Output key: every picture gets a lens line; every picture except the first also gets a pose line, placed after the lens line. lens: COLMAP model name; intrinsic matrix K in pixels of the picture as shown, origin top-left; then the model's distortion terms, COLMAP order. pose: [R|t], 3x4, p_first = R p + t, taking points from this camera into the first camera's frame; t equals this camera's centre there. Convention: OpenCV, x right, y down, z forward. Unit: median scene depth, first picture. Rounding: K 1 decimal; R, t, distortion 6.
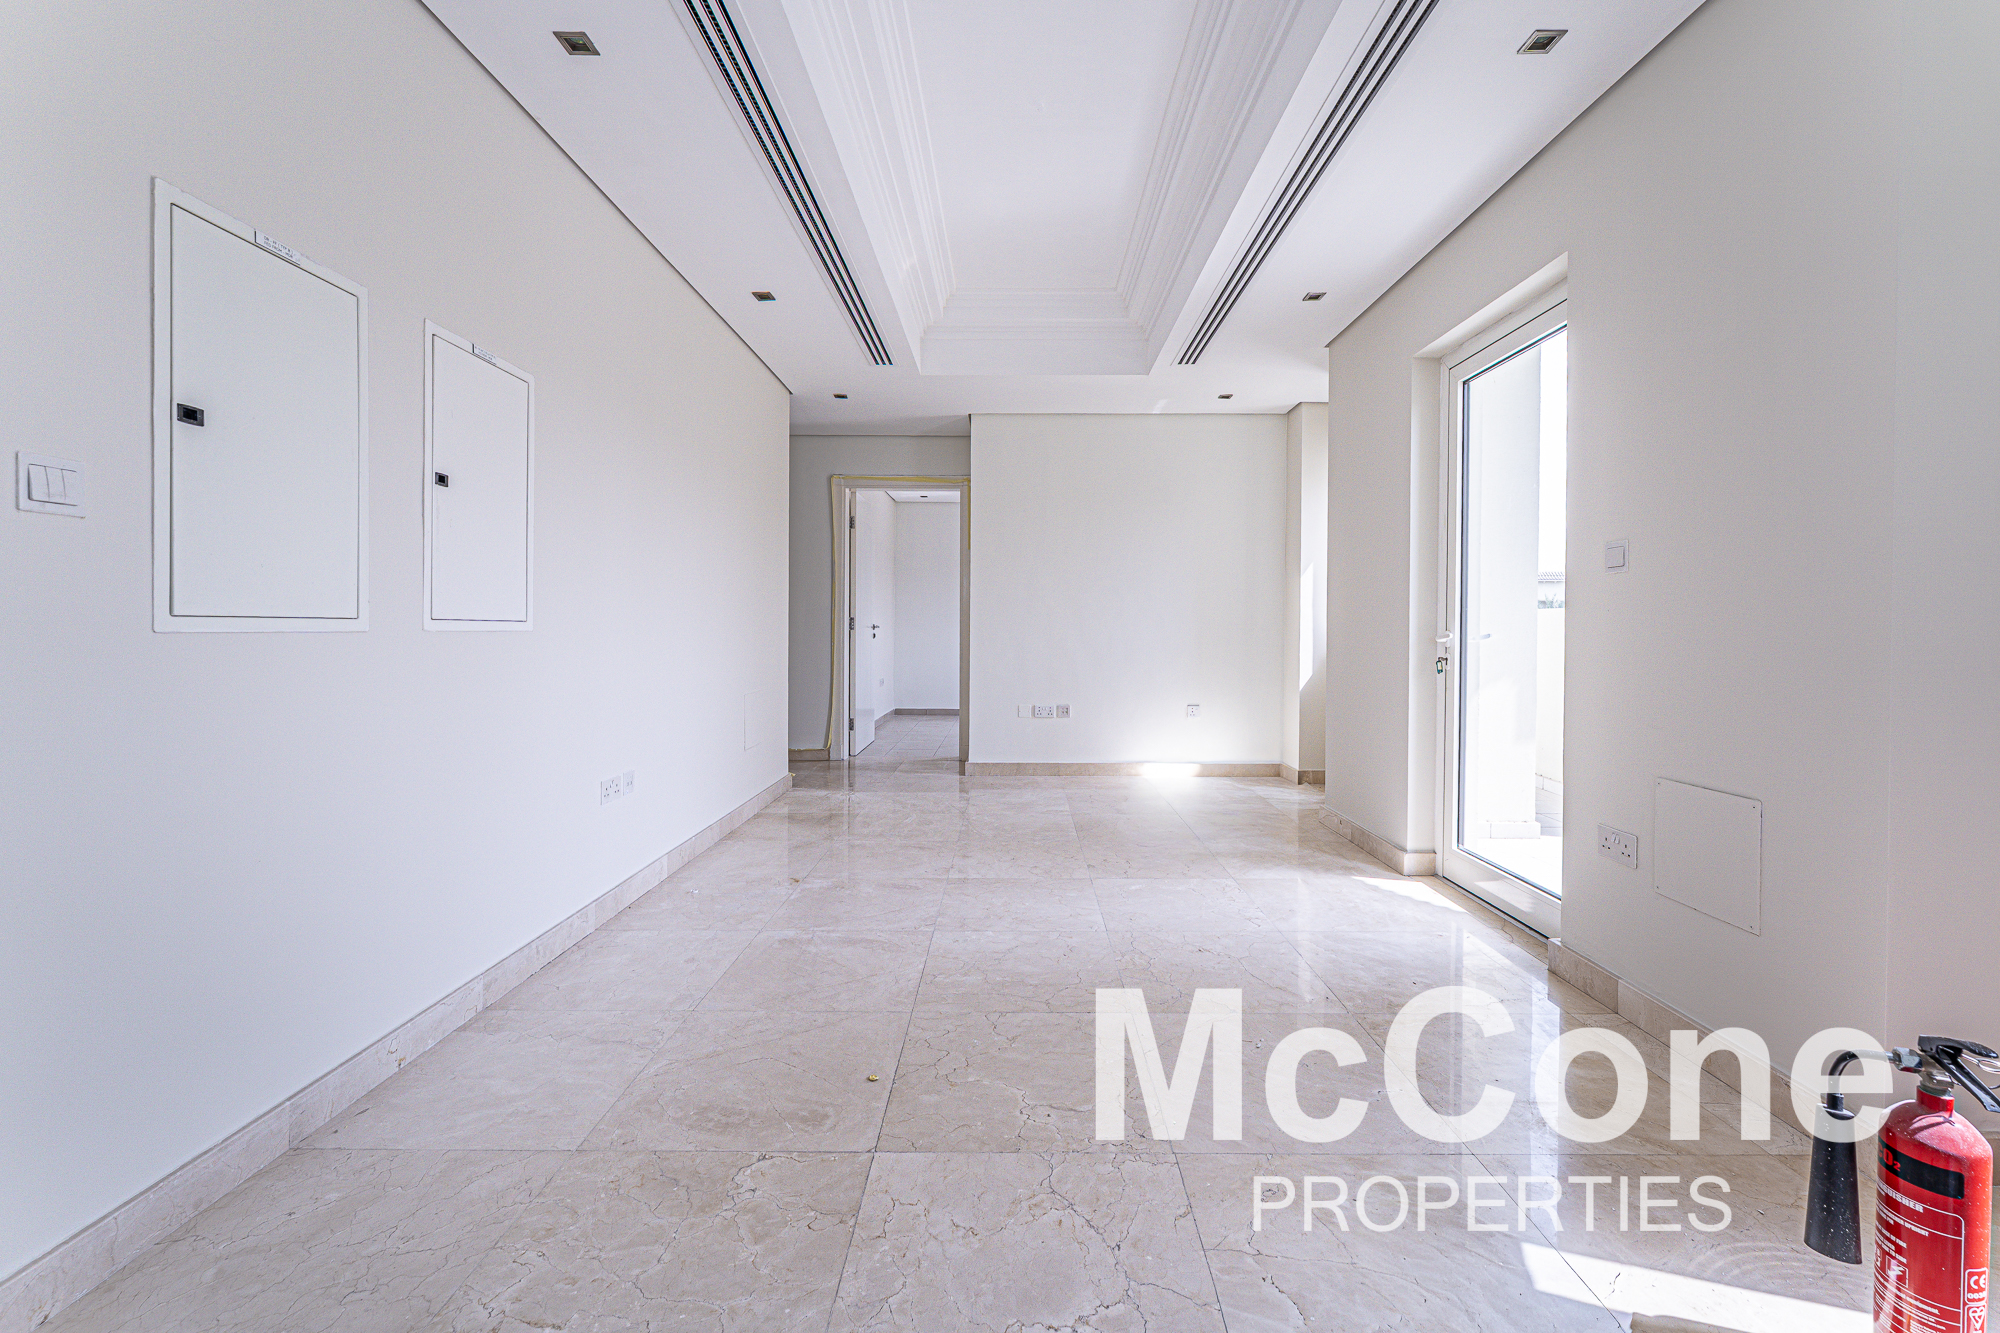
lens RADIAL K [[823.3, 0, 1013.6], [0, 823.3, 614.1], [0, 0, 1]] dist [-0.004396, -0.000470]
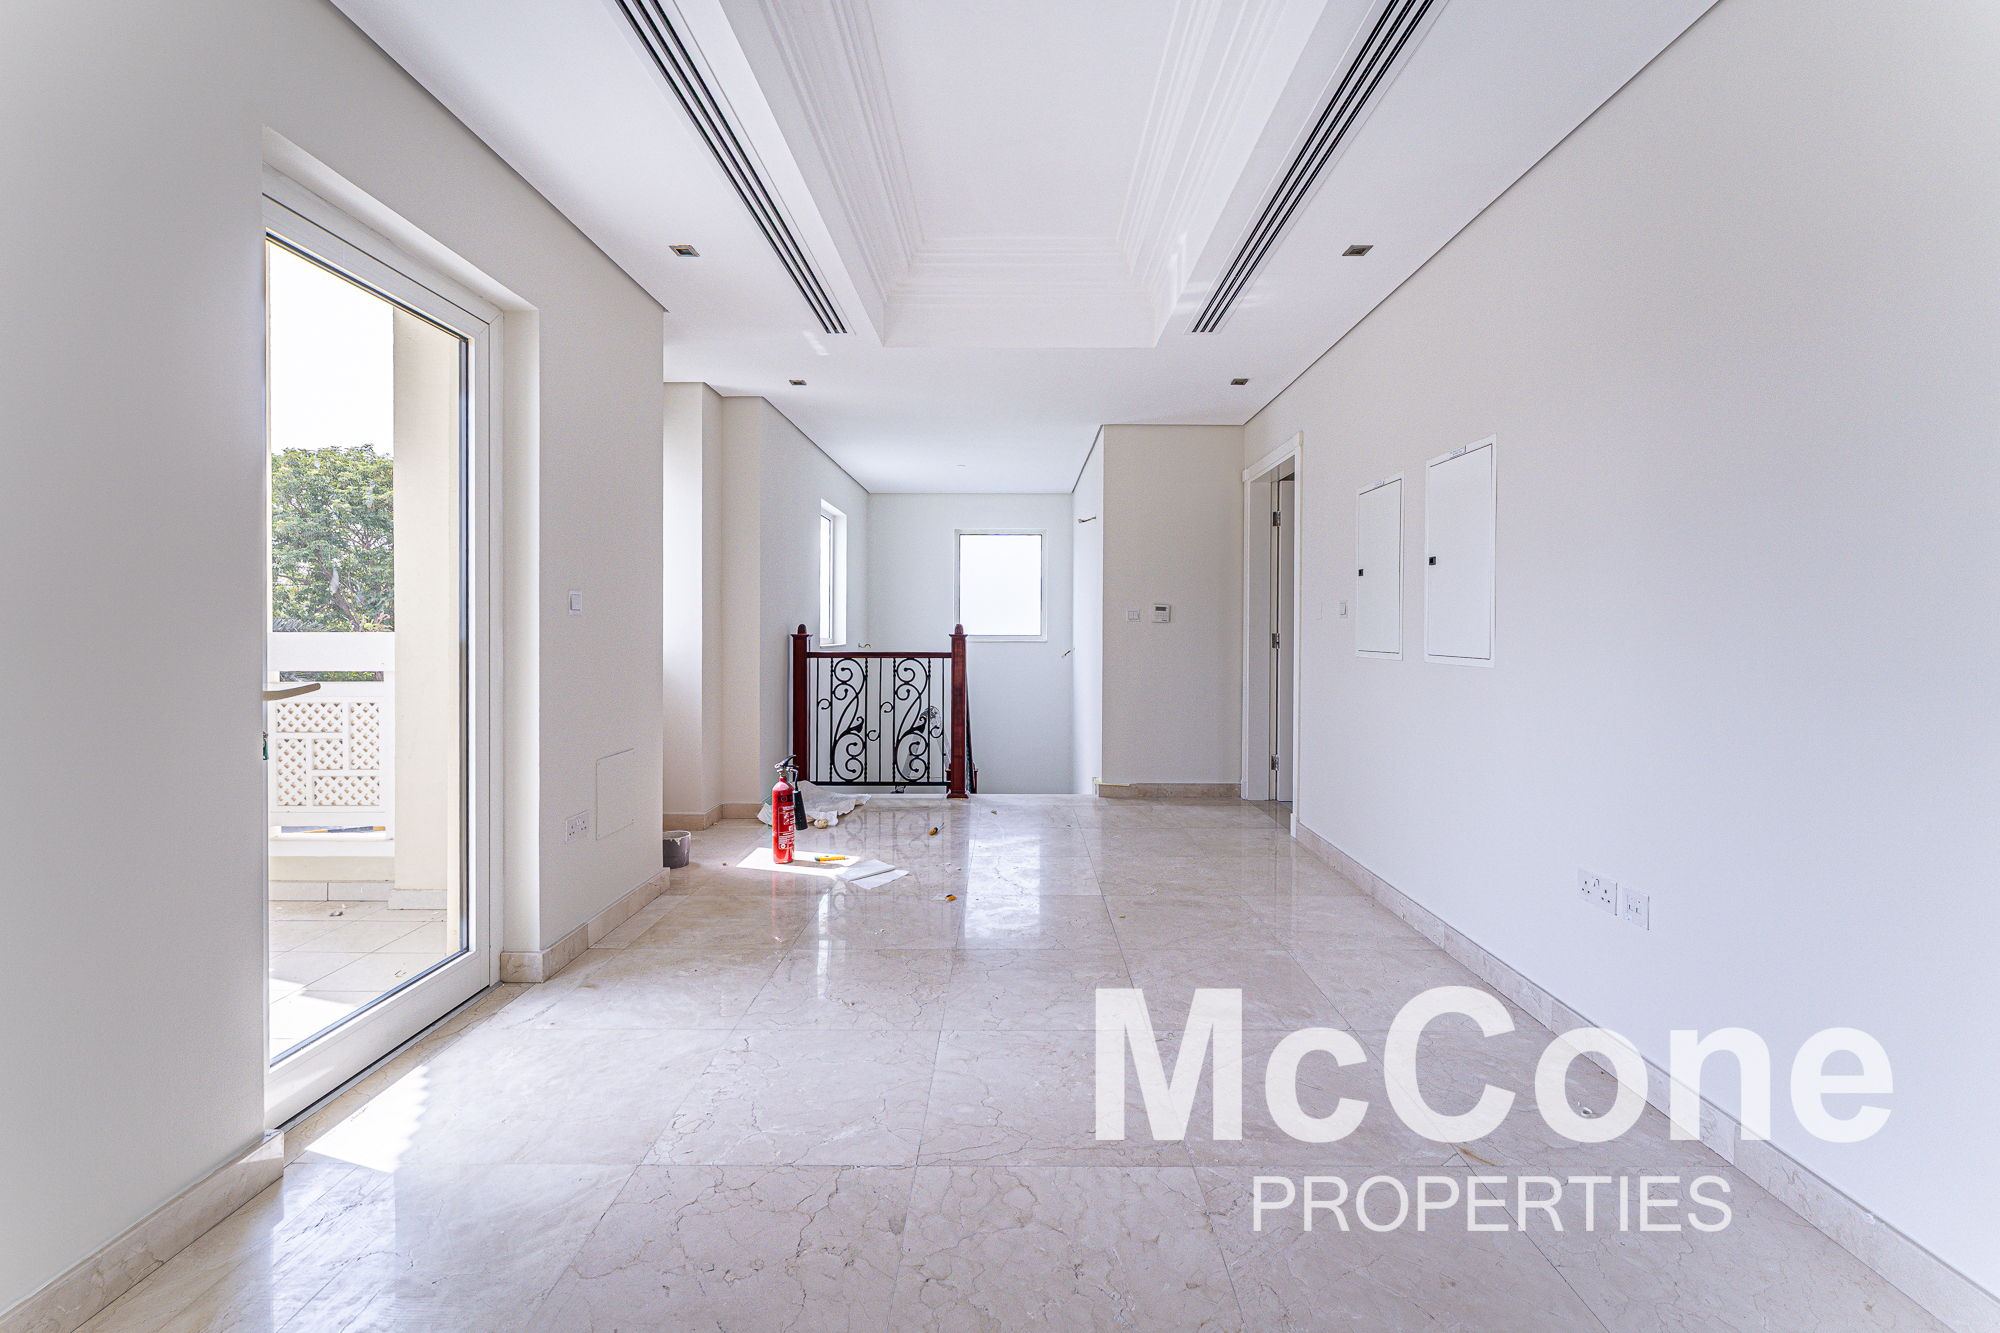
lens RADIAL K [[823.3, 0, 1001.8], [0, 823.3, 652.3], [0, 0, 1]] dist [-0.004396, -0.000470]
pose [[-0.999906, -0.006341, 0.012185, 0.048523], [-0.006197, 0.999912, 0.011768, -0.009203], [-0.012259, 0.011691, -0.999857, 2.046378]]
